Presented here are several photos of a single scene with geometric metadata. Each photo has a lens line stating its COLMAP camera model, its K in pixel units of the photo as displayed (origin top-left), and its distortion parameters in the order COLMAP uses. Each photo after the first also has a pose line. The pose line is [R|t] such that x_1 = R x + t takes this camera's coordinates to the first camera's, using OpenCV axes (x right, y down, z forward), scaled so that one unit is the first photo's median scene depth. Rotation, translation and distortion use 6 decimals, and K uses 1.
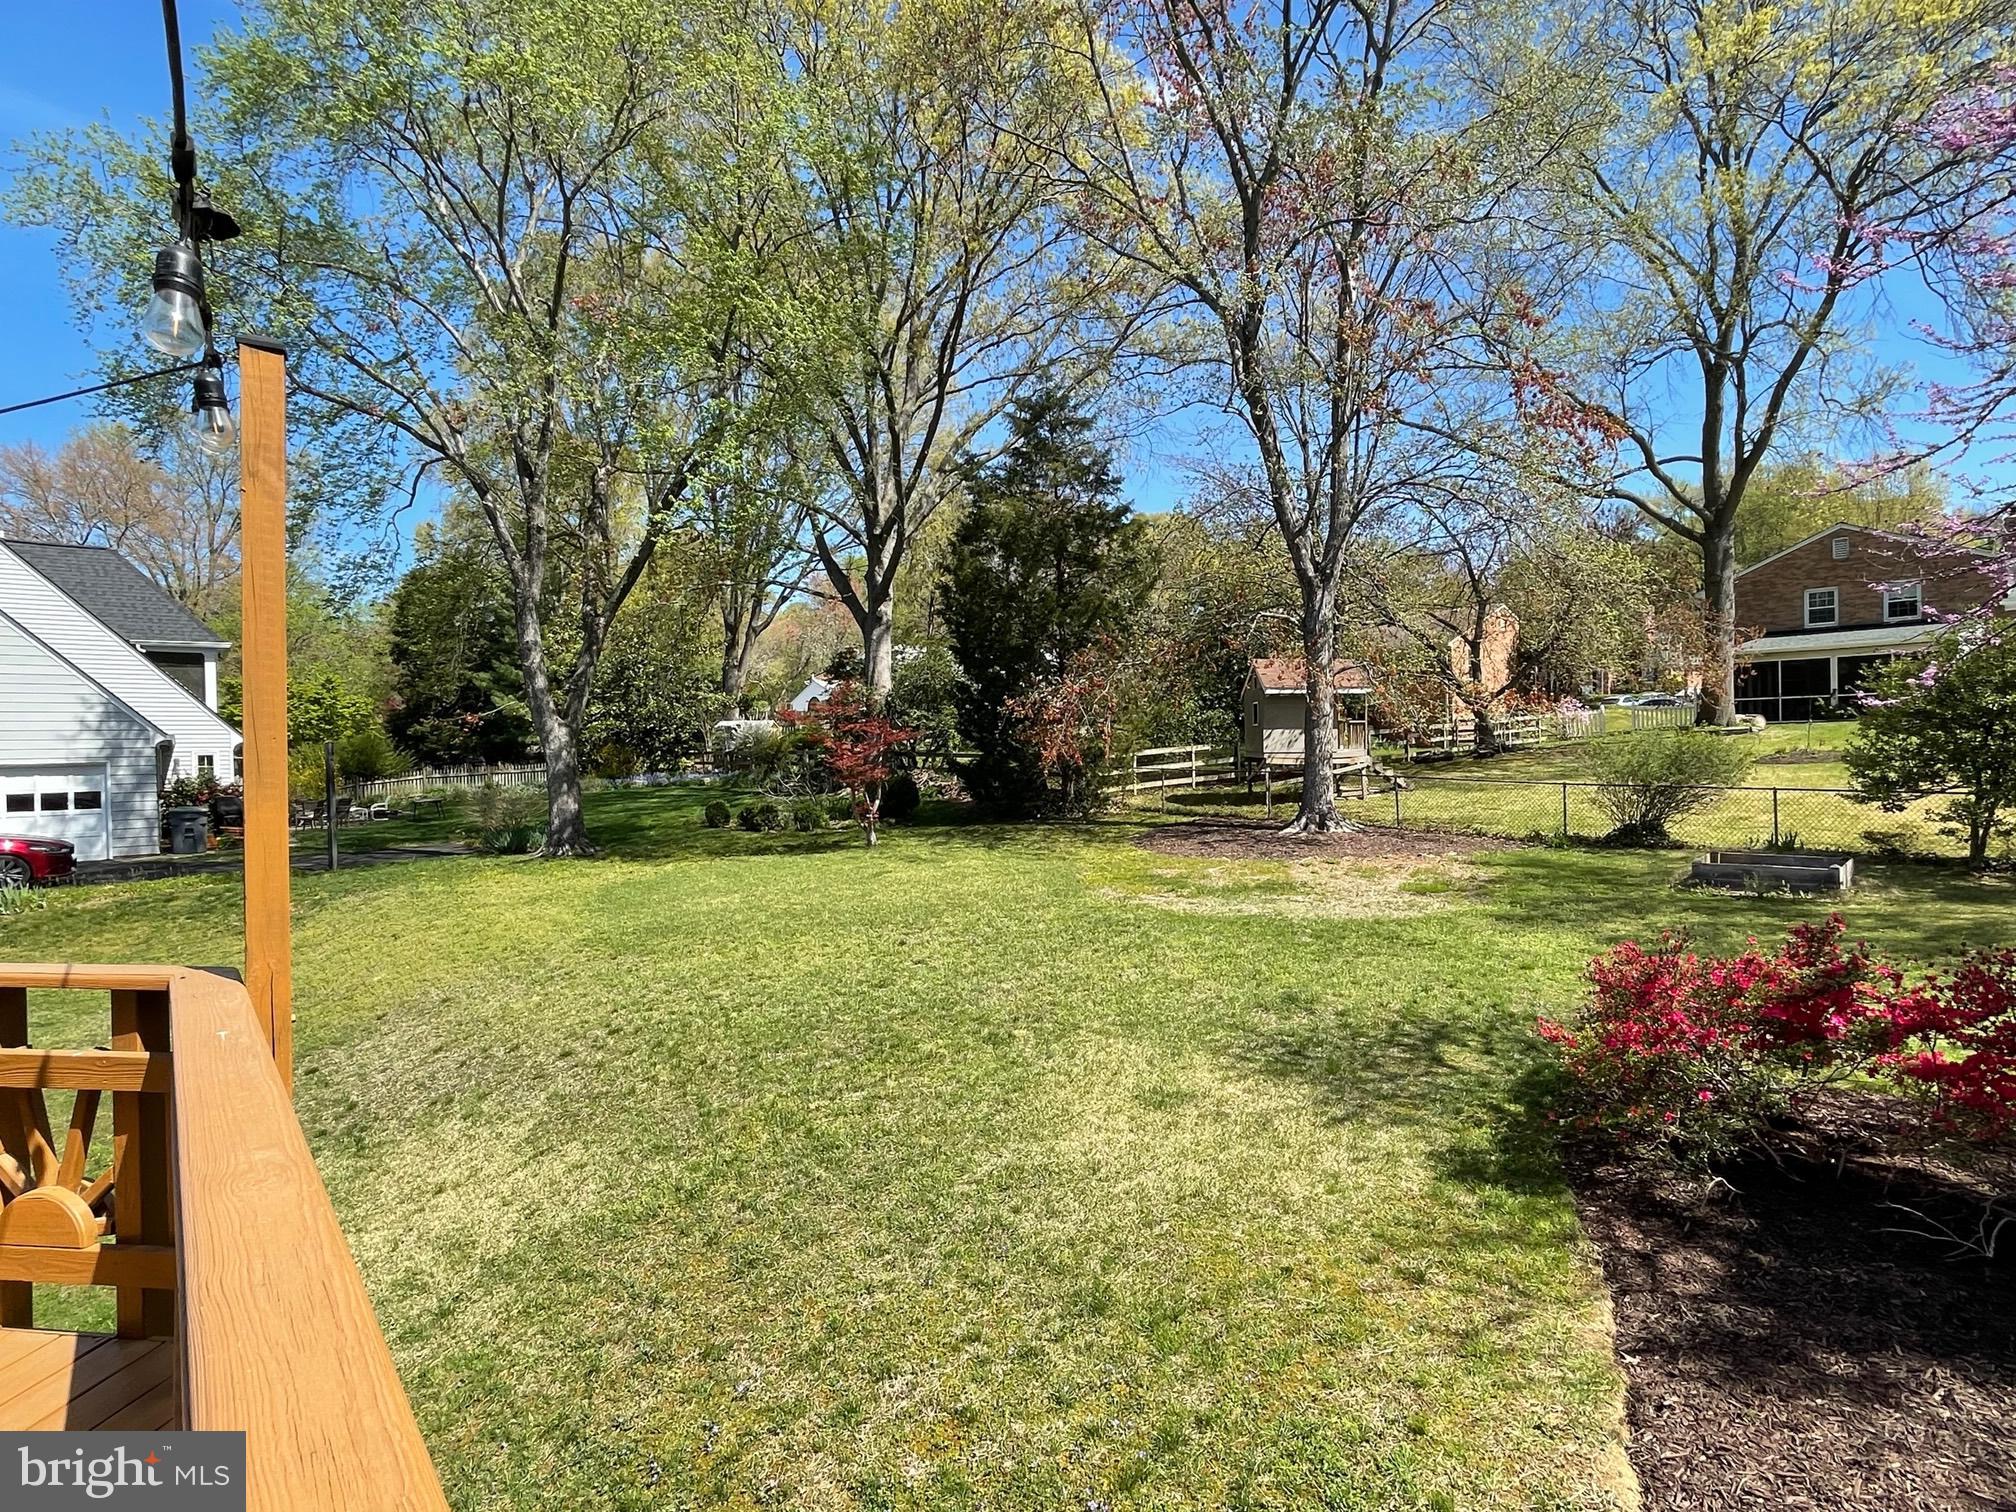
lens RADIAL K [[1080.0, 0, 1008.0], [0, 1080.0, 756.0], [0, 0, 1]] dist [-0.014806, 0.013686]
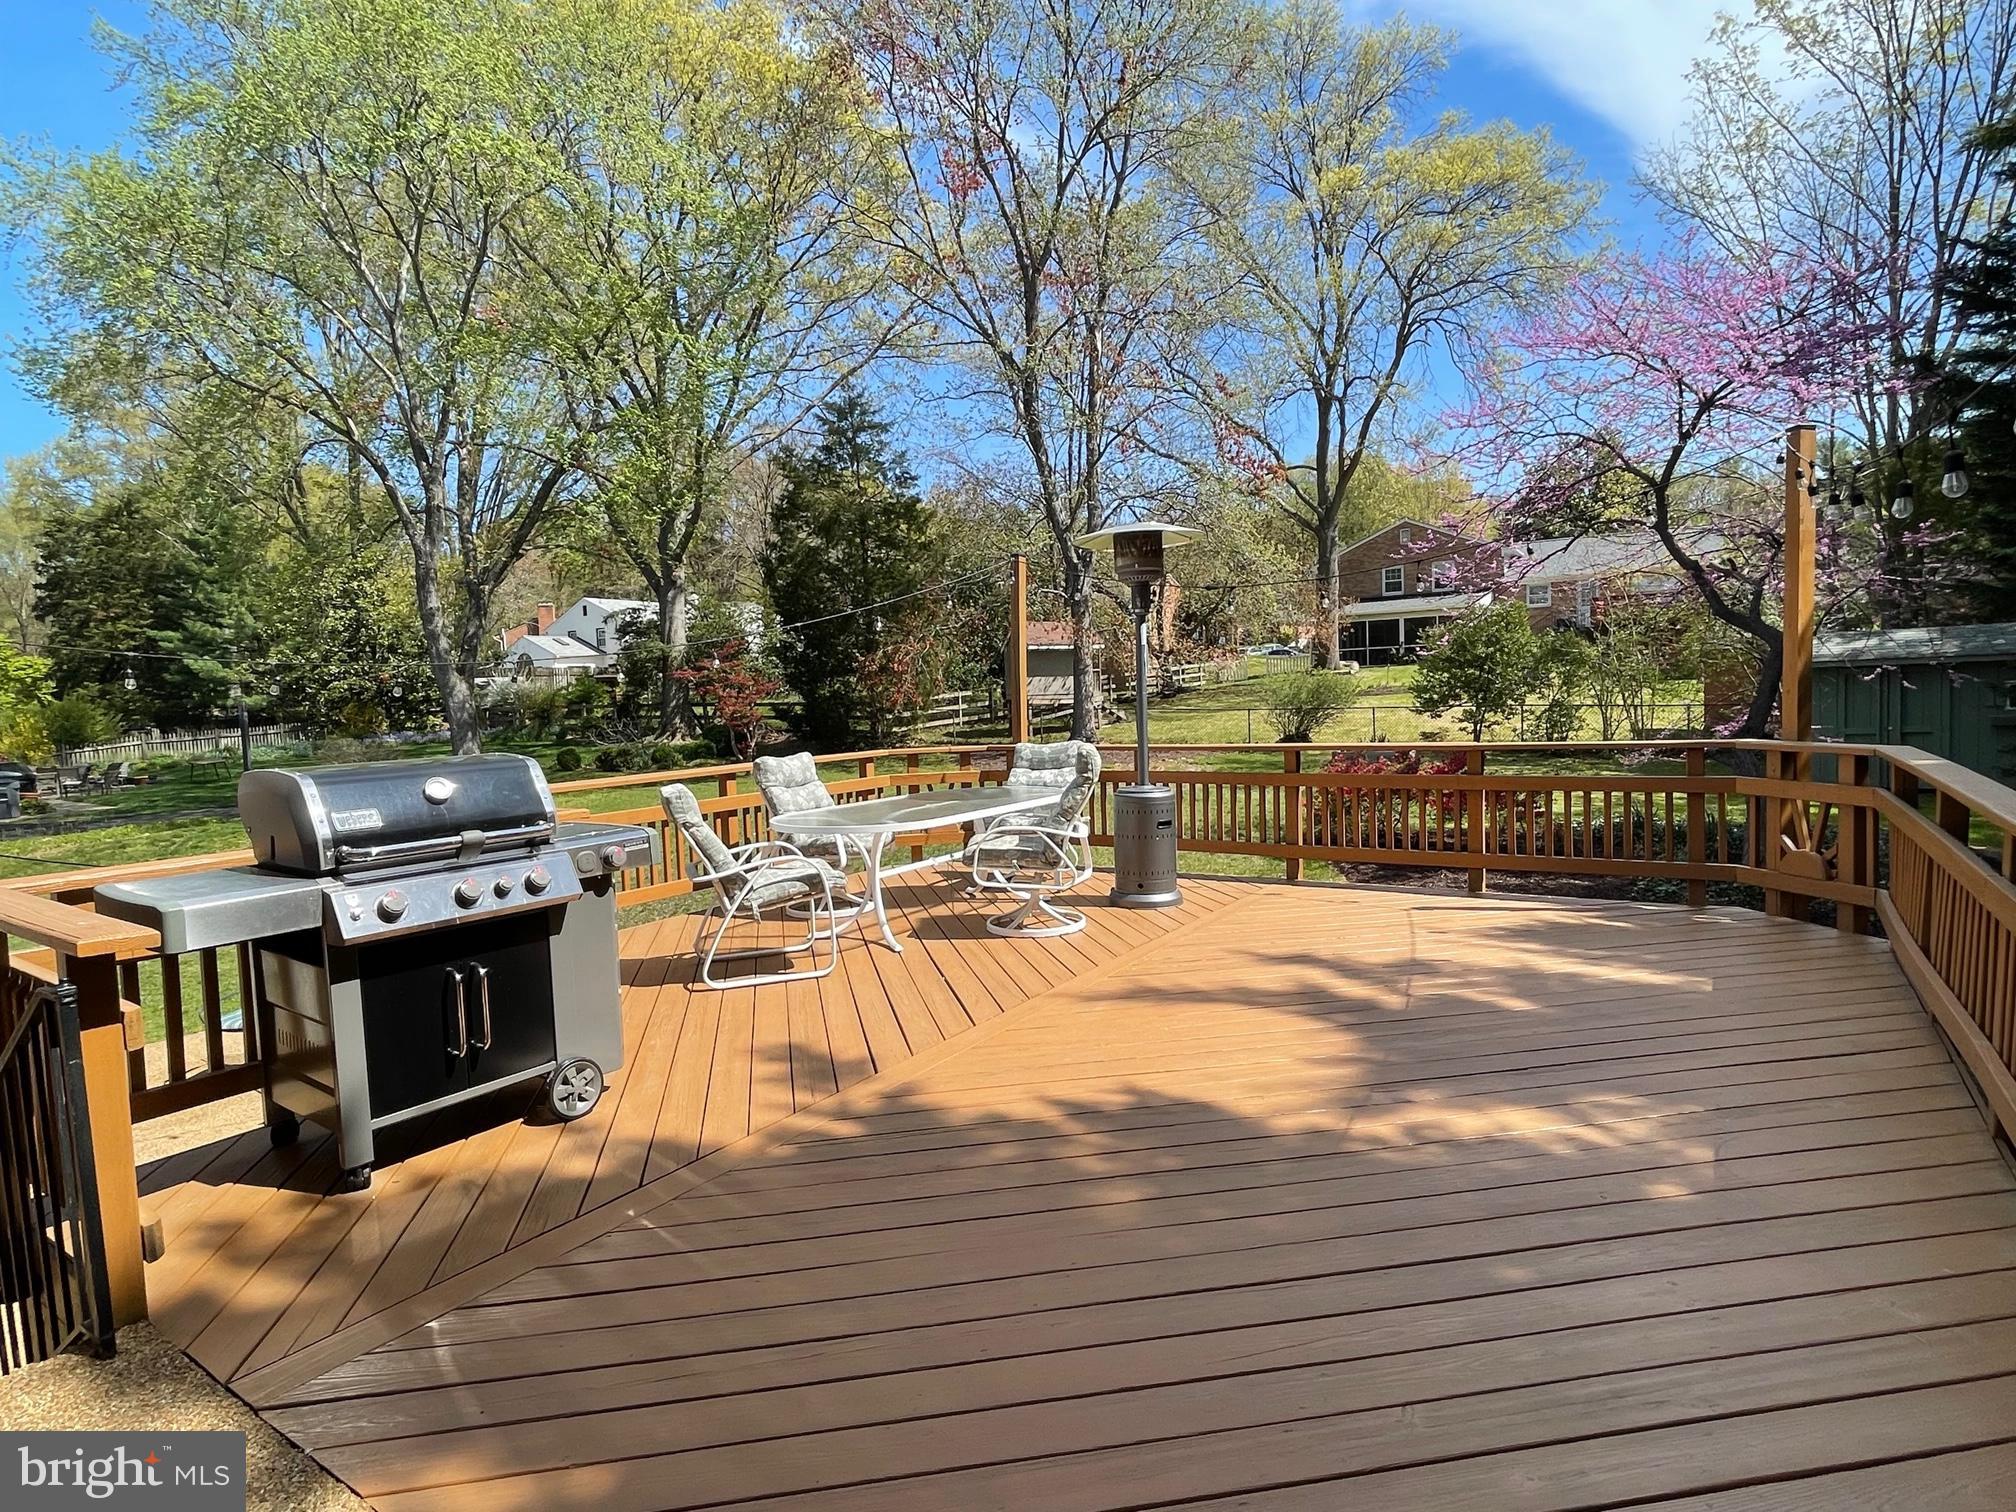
lens RADIAL K [[1094.3, 0, 1008.0], [0, 1094.3, 756.0], [0, 0, 1]] dist [-0.000270, -0.000229]
pose [[0.951237, -0.036987, 0.306236, -0.168864], [0.024175, 0.998671, 0.045527, 0.008656], [-0.307513, -0.035903, 0.950866, -0.210556]]
